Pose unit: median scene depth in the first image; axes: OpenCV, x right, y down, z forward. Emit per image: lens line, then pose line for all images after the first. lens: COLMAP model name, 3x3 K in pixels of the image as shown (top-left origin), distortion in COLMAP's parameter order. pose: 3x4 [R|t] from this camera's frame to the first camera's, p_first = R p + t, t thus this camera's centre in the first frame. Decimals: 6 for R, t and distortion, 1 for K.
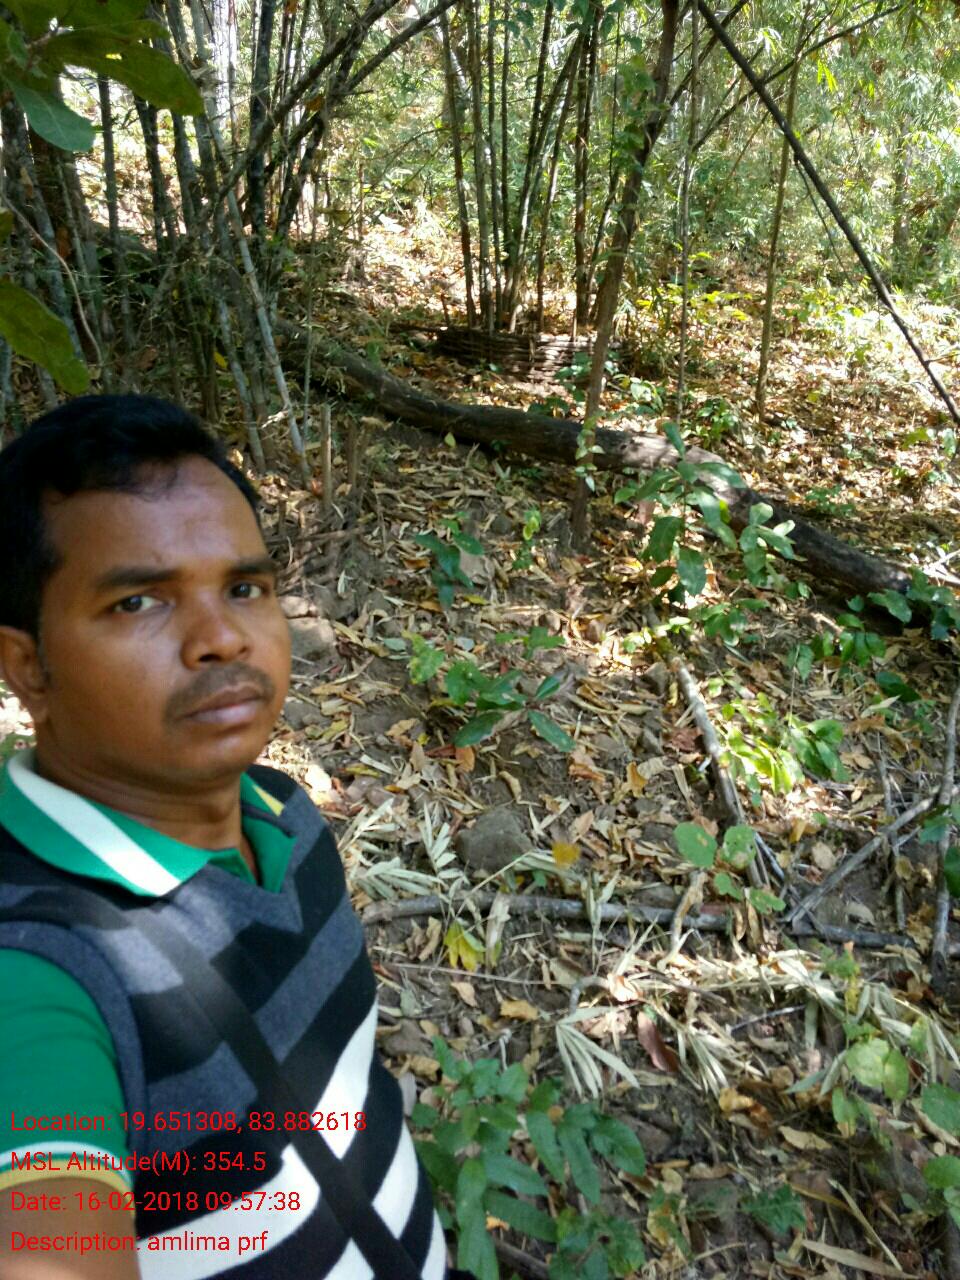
lens RADIAL K [[946.6, 0, 481.3], [0, 946.6, 639.9], [0, 0, 1]] dist [0.006629, -0.016199]
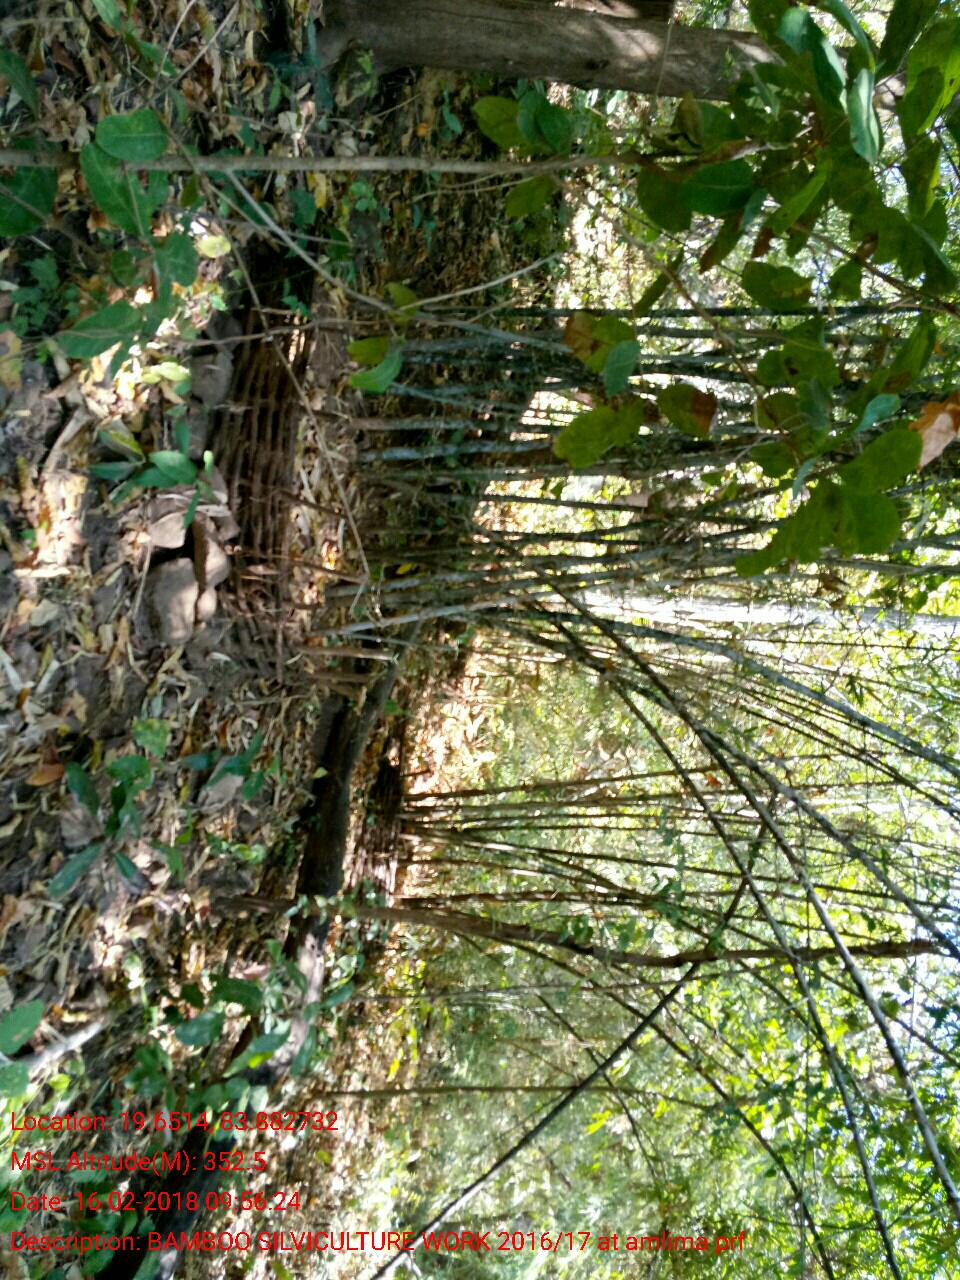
lens RADIAL K [[946.6, 0, 479.8], [0, 946.6, 638.5], [0, 0, 1]] dist [0.006629, -0.016199]
pose [[-0.000906, 0.981871, -0.189548, 0.021028], [-0.873076, -0.093197, -0.478594, 0.162010], [-0.487583, 0.165056, 0.857333, 0.002070]]
